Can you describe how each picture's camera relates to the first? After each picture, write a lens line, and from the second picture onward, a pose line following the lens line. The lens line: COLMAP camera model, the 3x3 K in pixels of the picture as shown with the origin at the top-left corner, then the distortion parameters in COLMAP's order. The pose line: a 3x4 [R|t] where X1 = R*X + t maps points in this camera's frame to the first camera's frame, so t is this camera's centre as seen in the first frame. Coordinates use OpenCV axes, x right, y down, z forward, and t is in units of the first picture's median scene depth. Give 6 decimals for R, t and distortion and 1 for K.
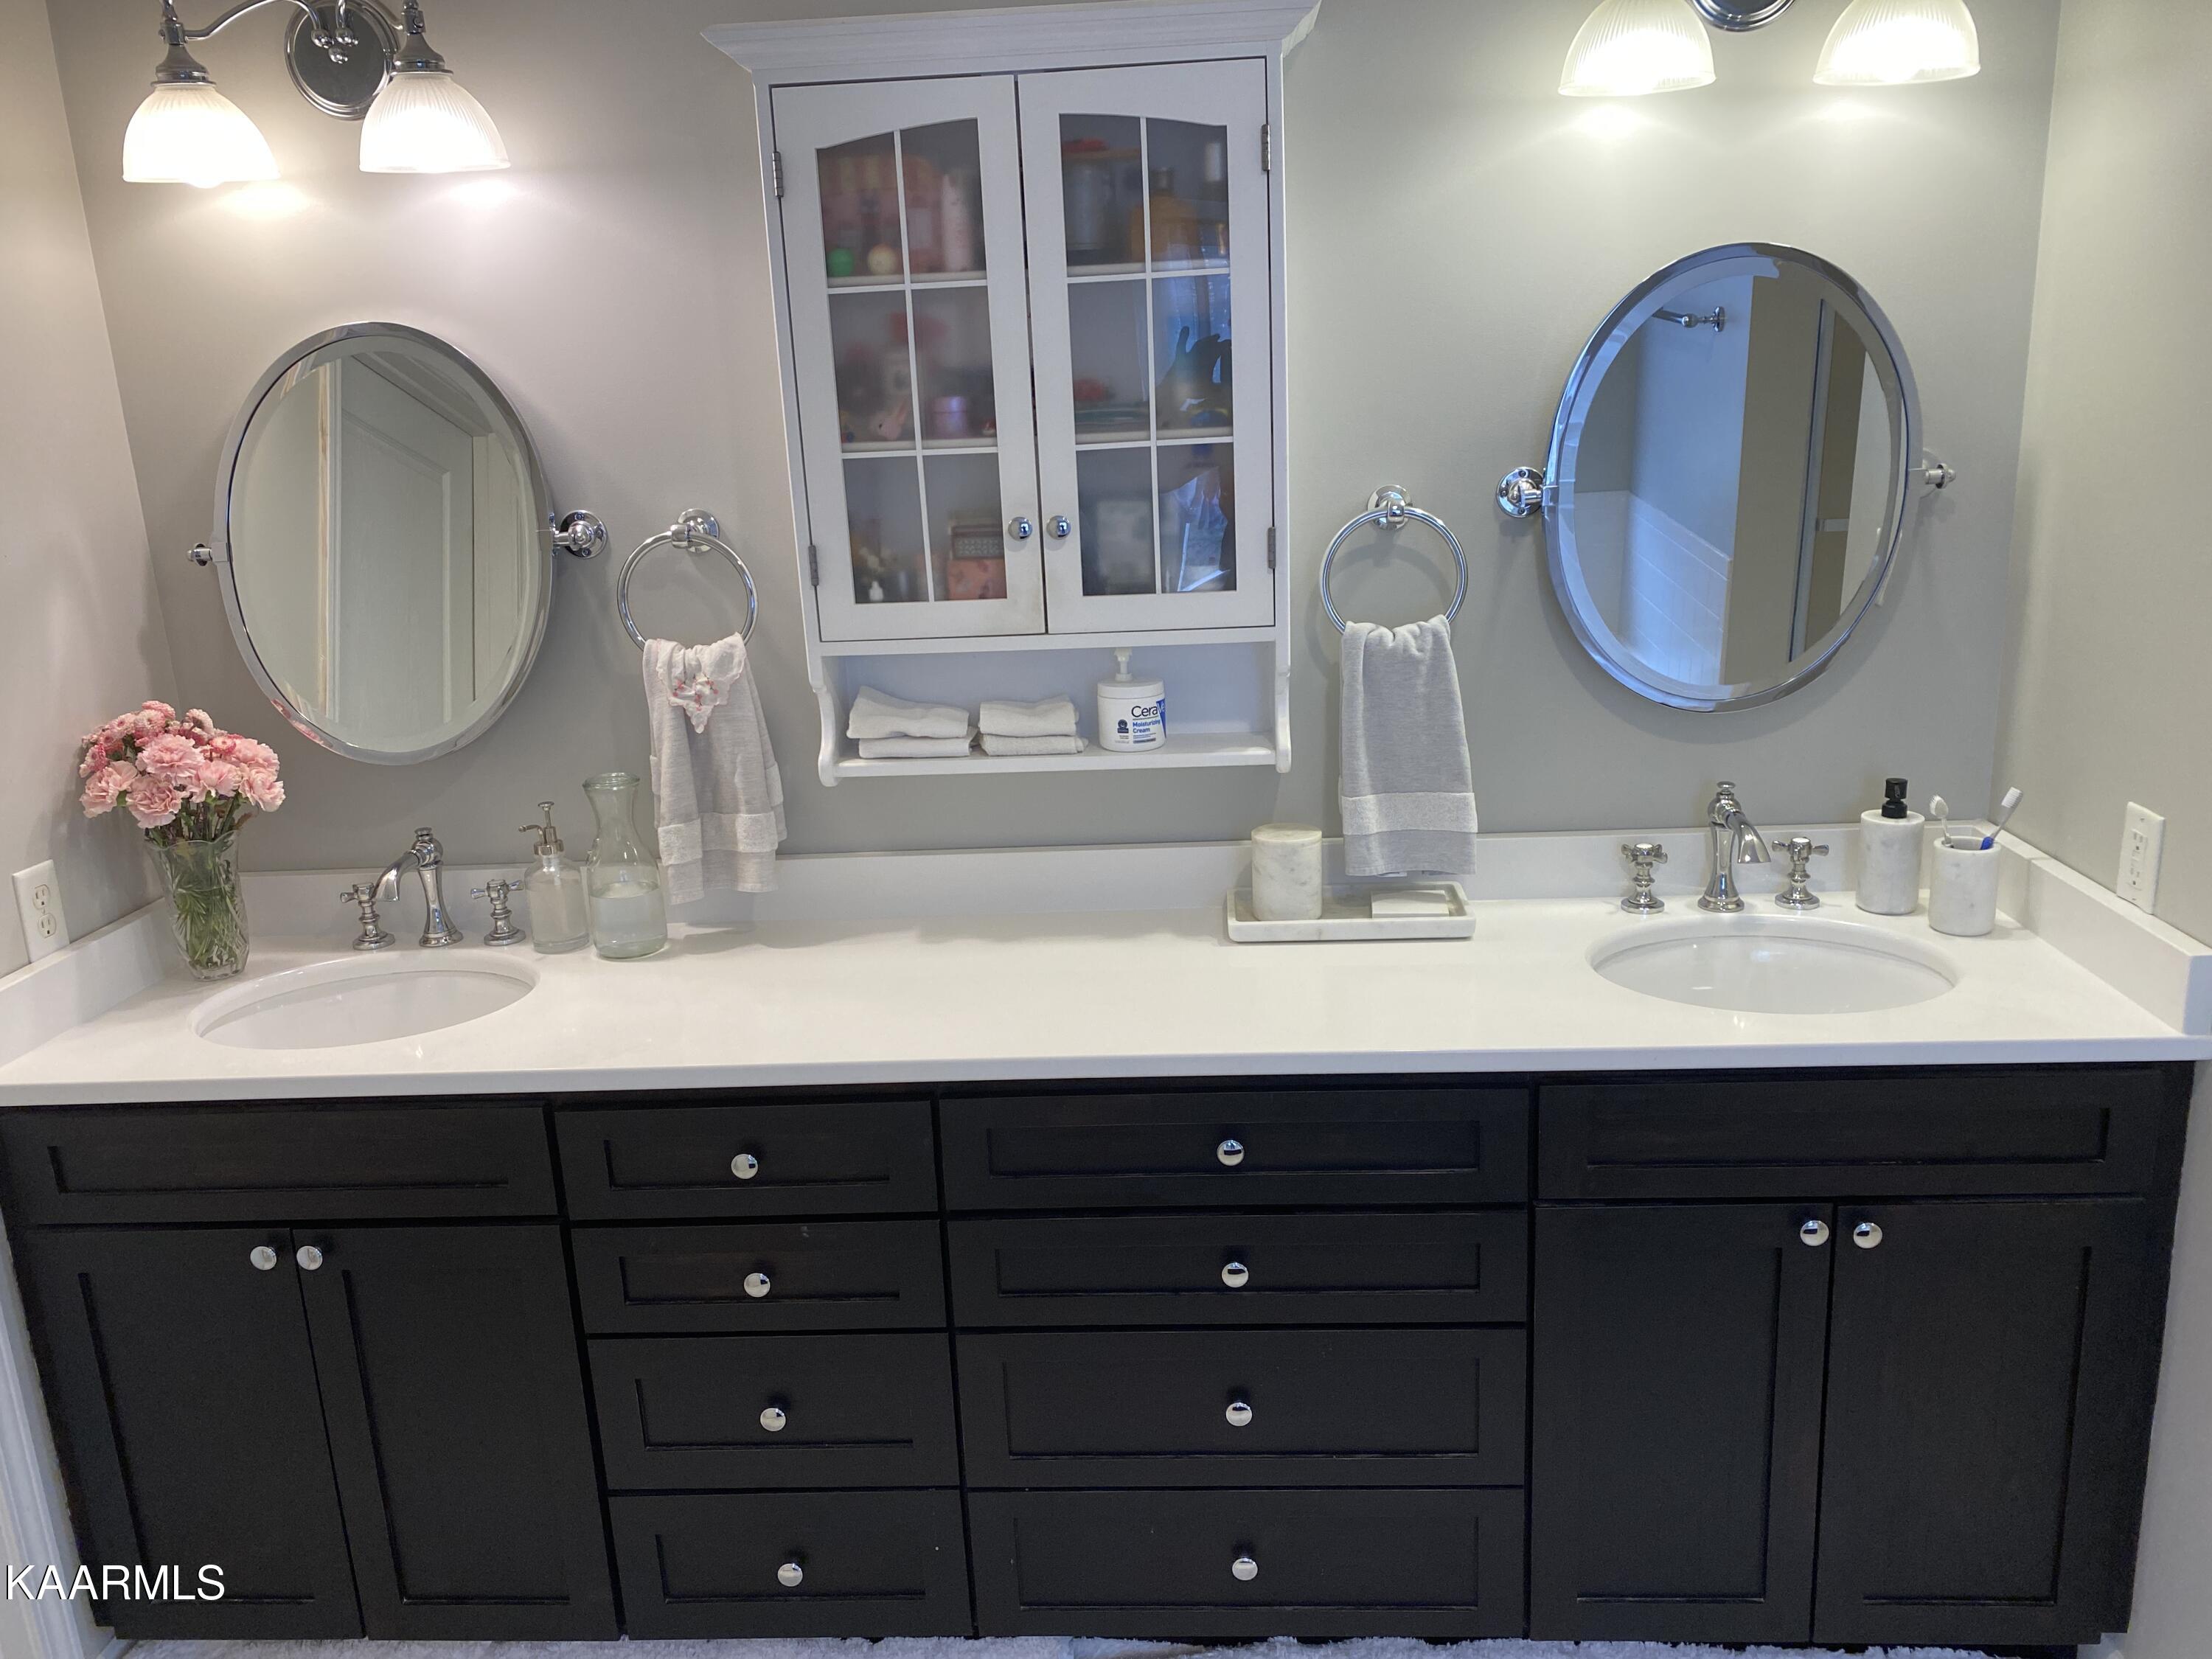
lens RADIAL K [[1581.7, 0, 1106.0], [0, 1581.7, 829.5], [0, 0, 1]] dist [0.054002, -0.056560]
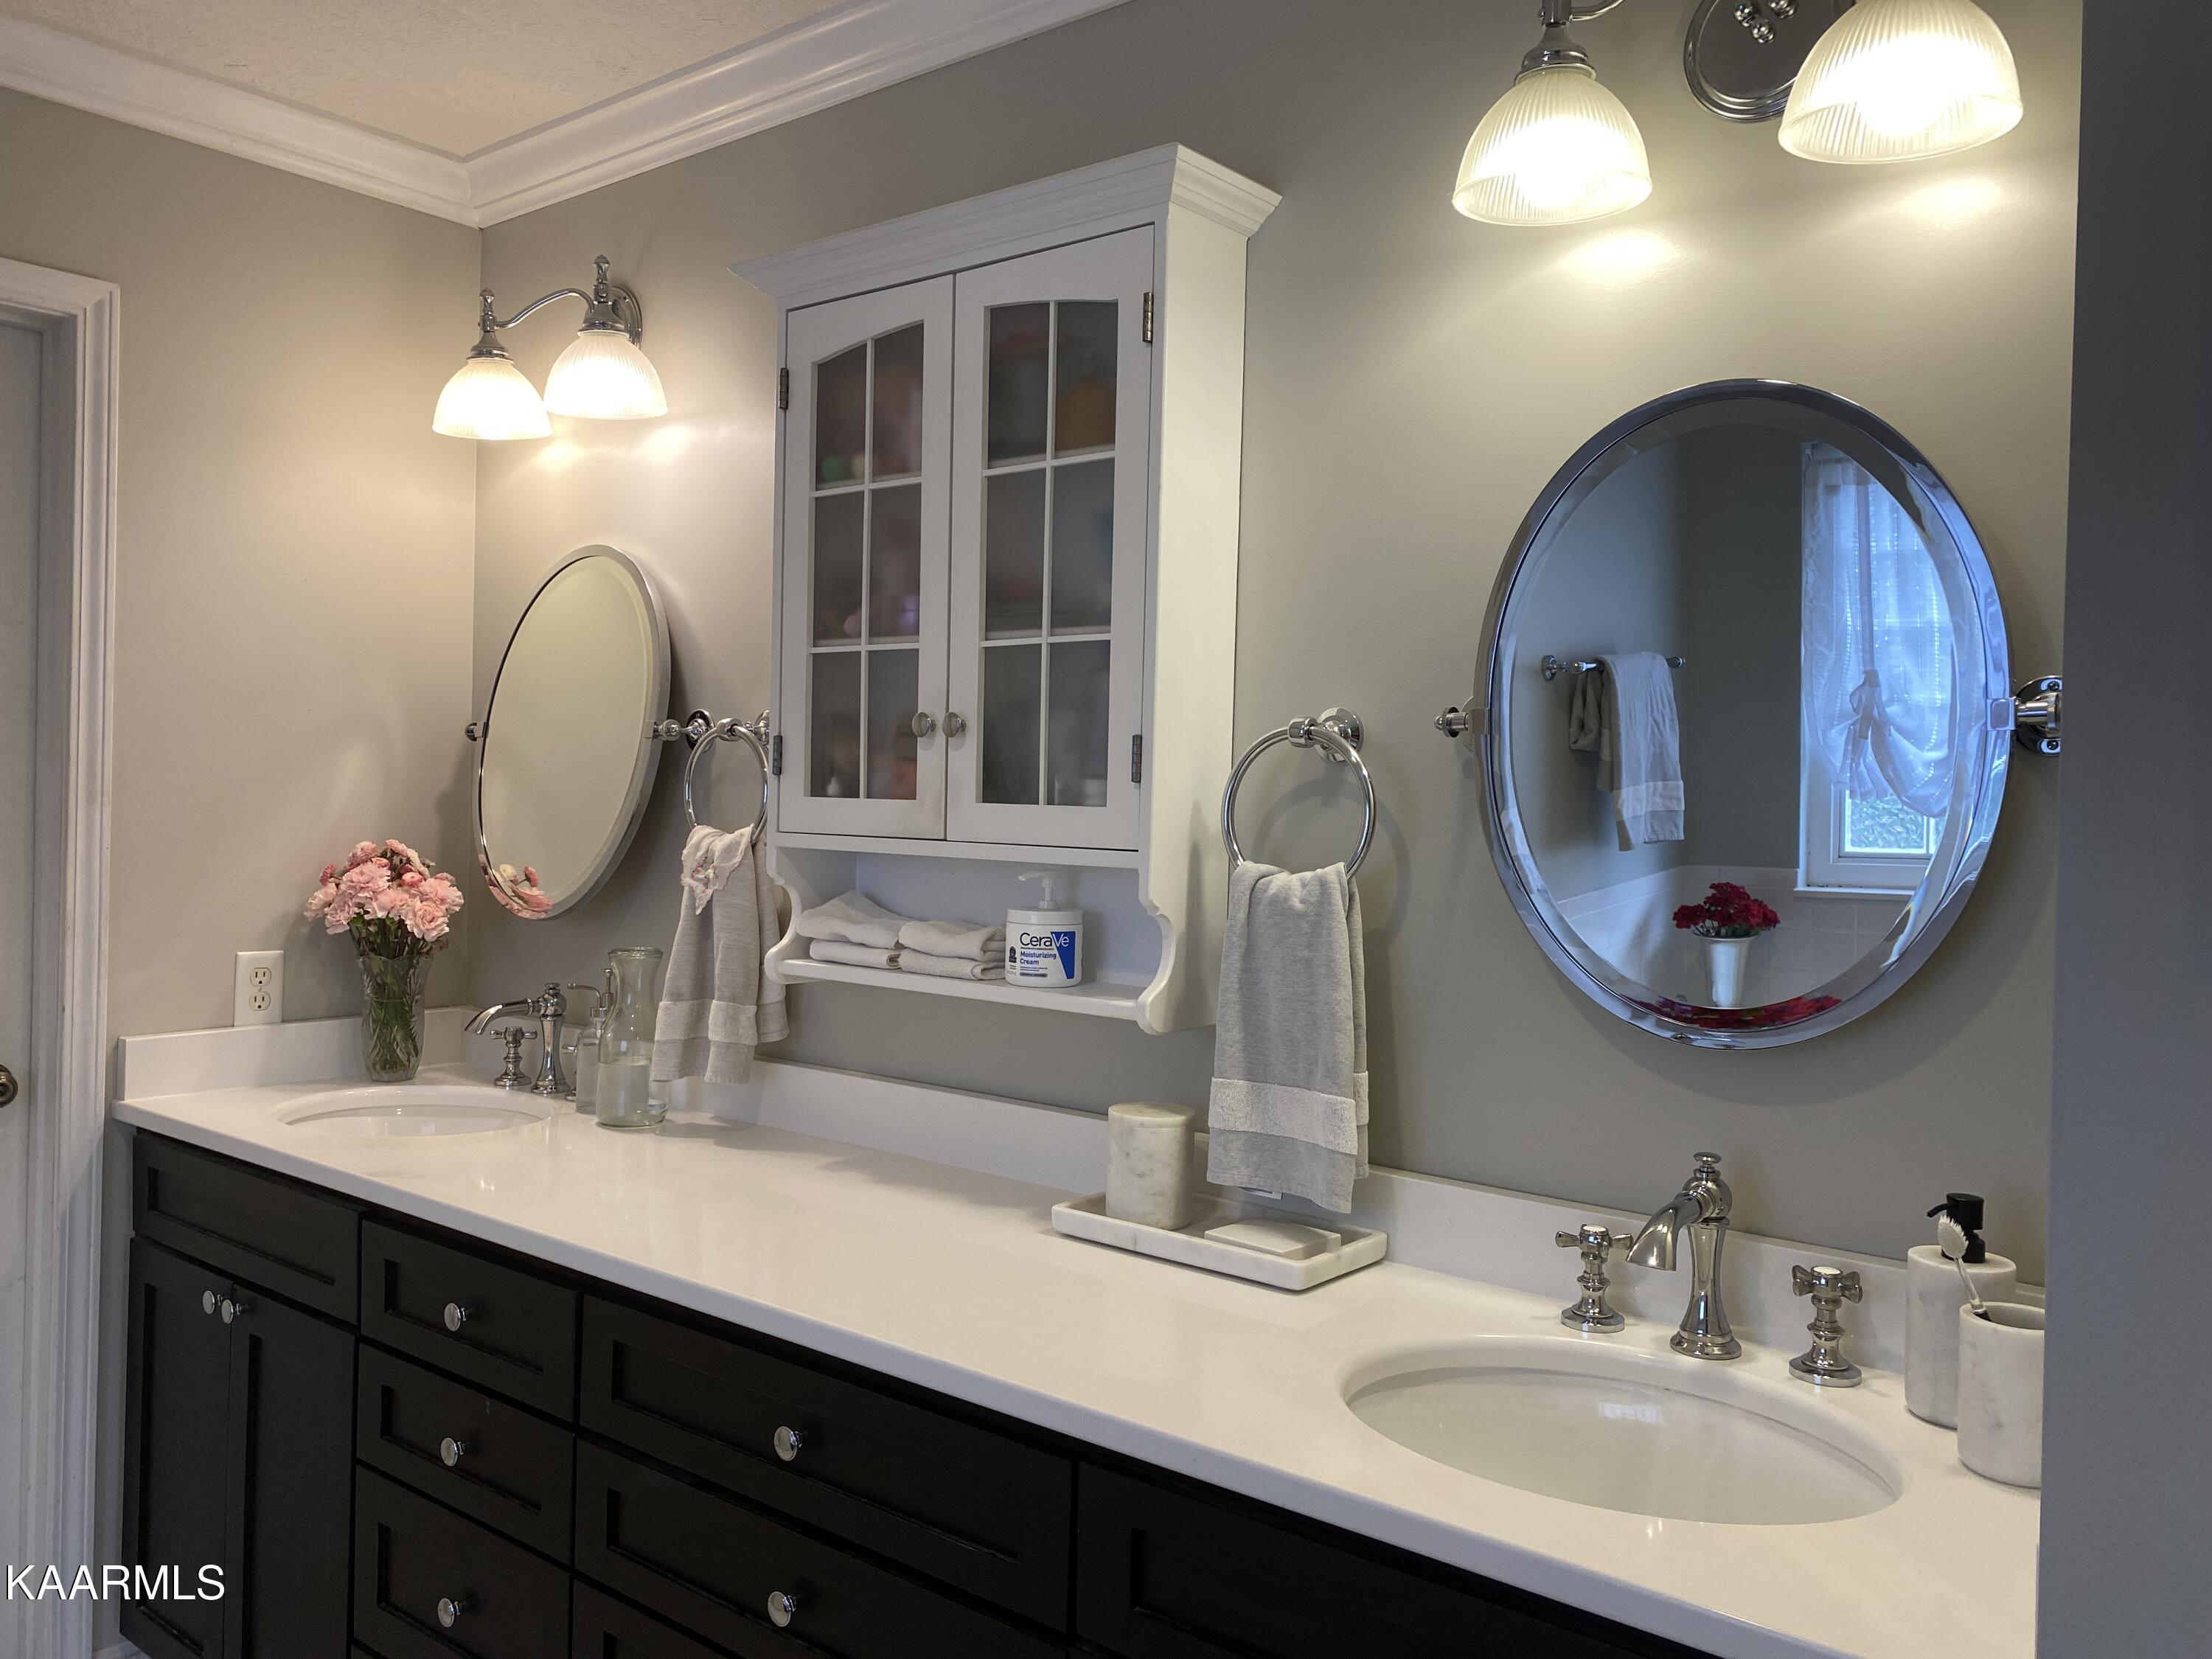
lens RADIAL K [[1676.7, 0, 1106.0], [0, 1676.7, 829.5], [0, 0, 1]] dist [0.036257, -0.053093]
pose [[0.813099, 0.079093, -0.576728, 0.589191], [-0.209936, 0.963899, -0.163788, 0.008107], [0.542953, 0.254252, 0.800349, 0.277734]]
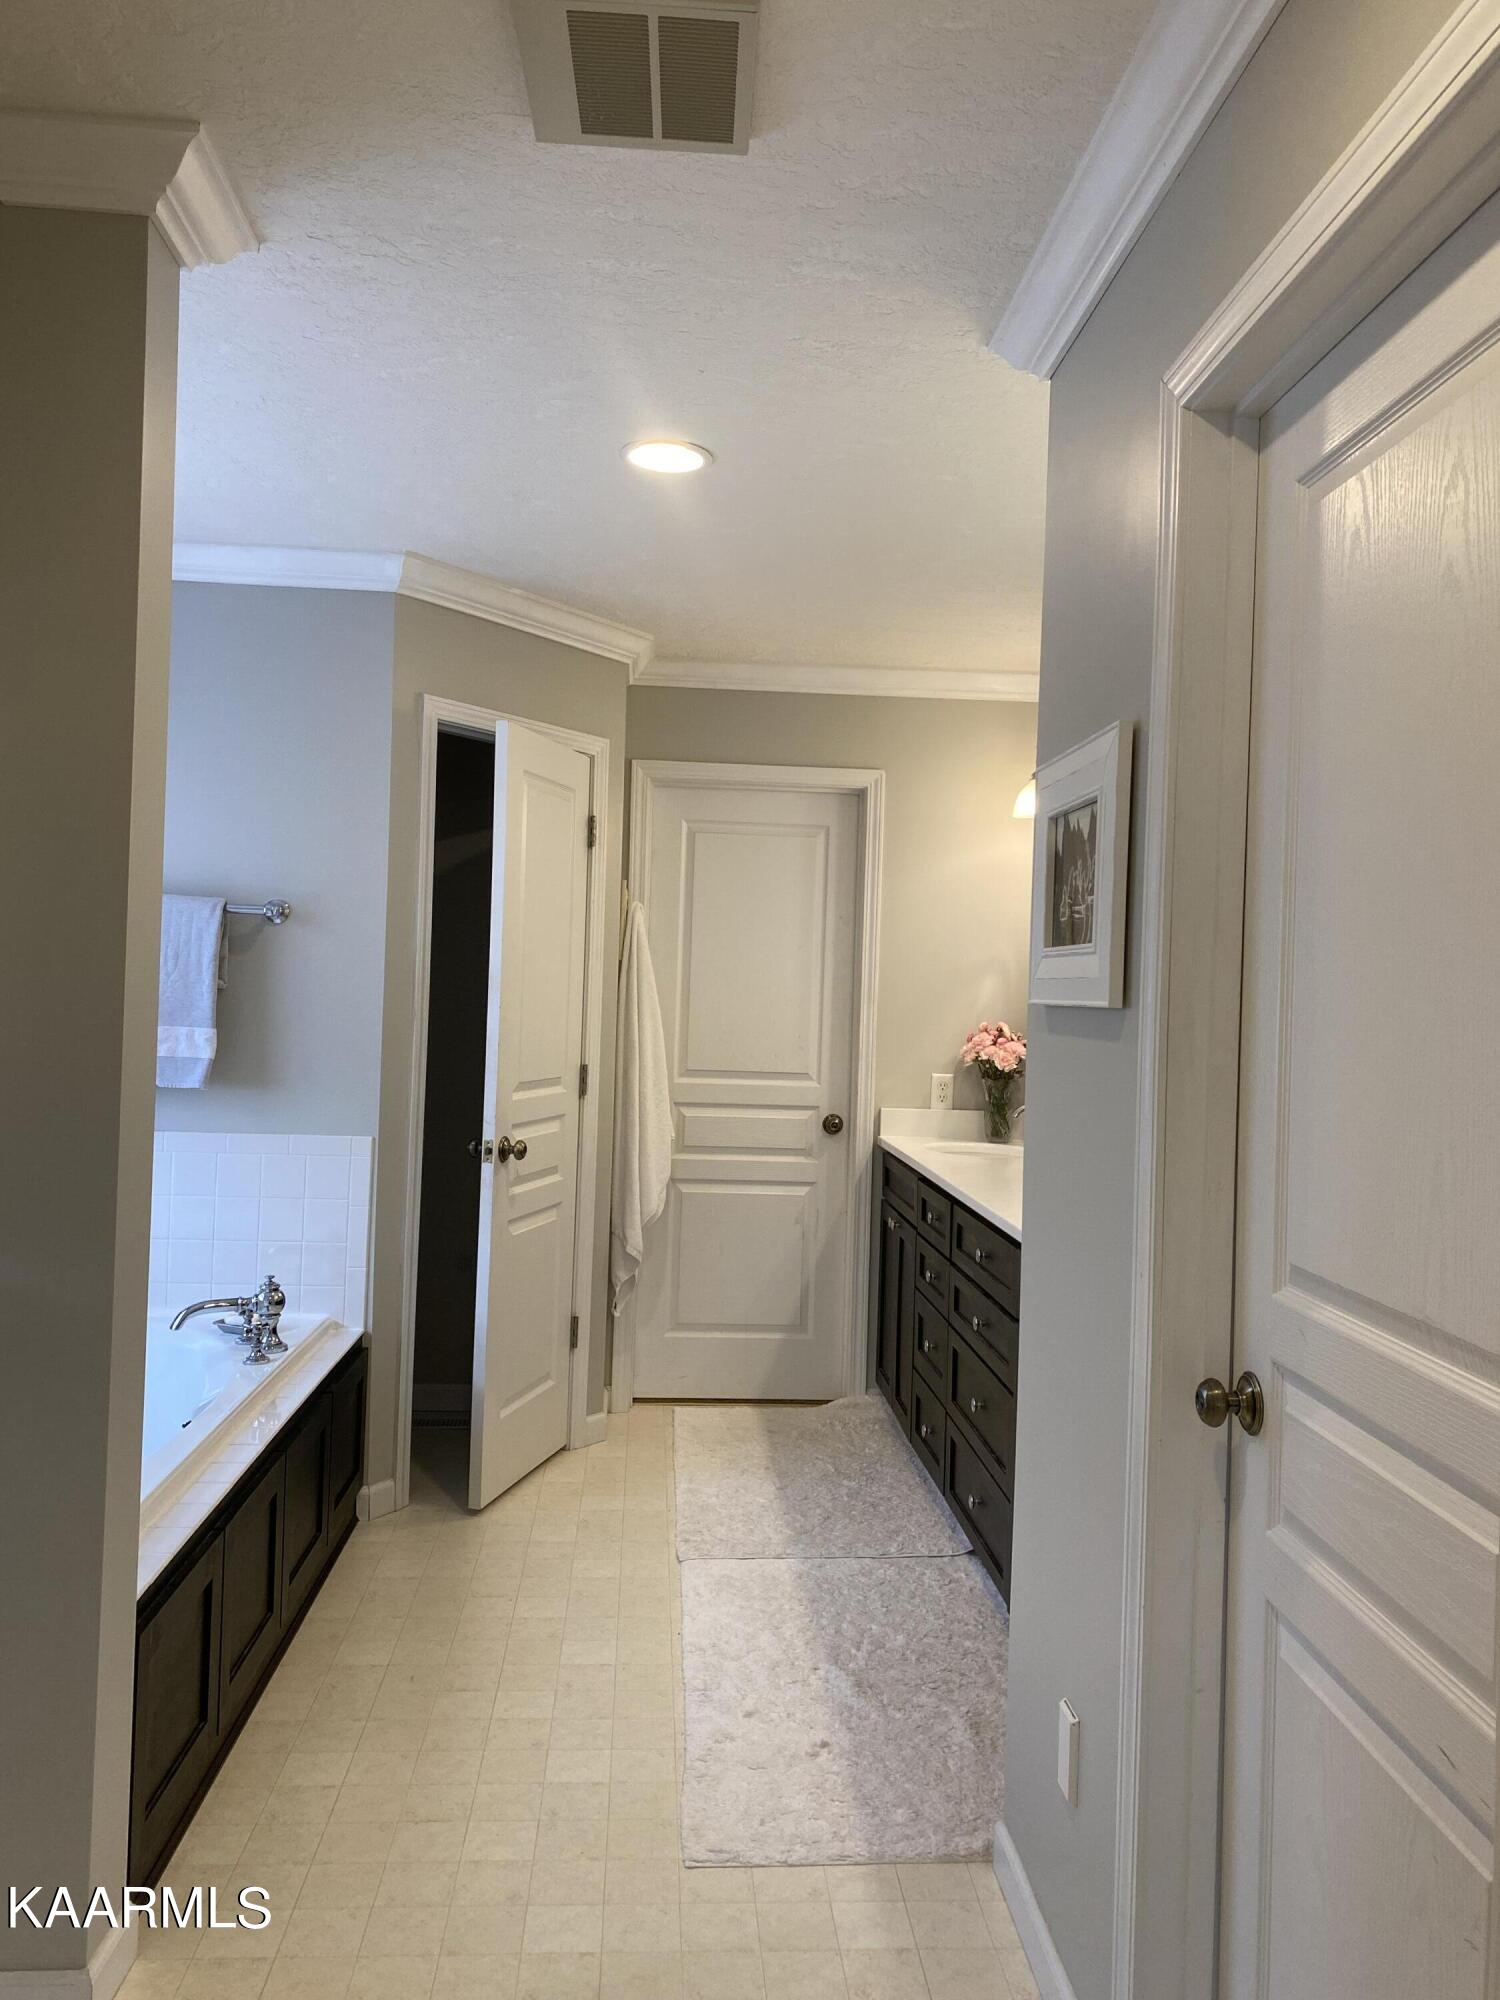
lens RADIAL K [[1516.0, 0, 750.0], [0, 1516.0, 1000.0], [0, 0, 1]] dist [0.036257, -0.053093]
pose [[0.115885, 0.056207, -0.991671, 1.657074], [-0.290972, 0.956518, 0.020212, -0.048655], [0.949687, 0.286206, 0.127201, 0.348756]]
